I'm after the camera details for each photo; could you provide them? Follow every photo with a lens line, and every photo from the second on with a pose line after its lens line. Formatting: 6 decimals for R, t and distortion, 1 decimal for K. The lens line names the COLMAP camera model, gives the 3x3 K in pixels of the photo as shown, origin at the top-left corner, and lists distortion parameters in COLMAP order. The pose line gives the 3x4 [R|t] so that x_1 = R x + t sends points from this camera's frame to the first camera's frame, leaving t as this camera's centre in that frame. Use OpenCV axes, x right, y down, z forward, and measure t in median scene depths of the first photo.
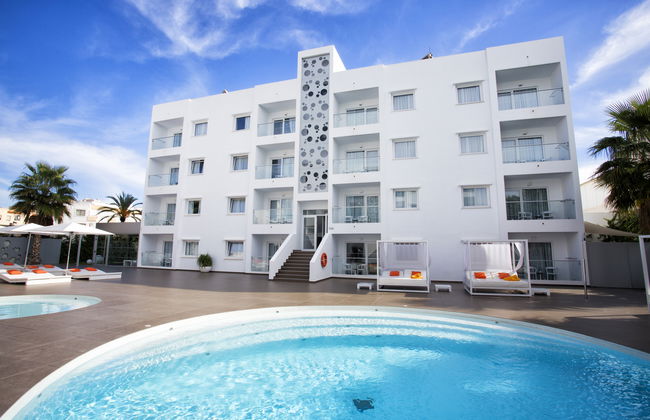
lens RADIAL K [[317.8, 0, 328.5], [0, 317.8, 208.6], [0, 0, 1]] dist [-0.019459, 0.007131]
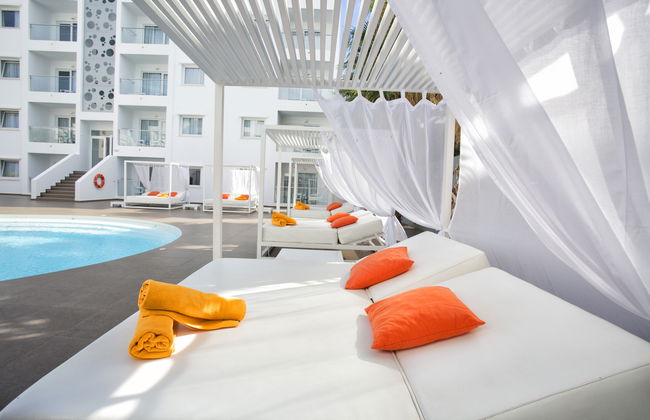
lens RADIAL K [[317.8, 0, 323.4], [0, 317.8, 205.3], [0, 0, 1]] dist [-0.019459, 0.007131]
pose [[0.950854, 0.005729, 0.309586, 0.299107], [-0.068046, 0.979253, 0.190875, -0.002691], [-0.302069, -0.202560, 0.931517, -0.142767]]
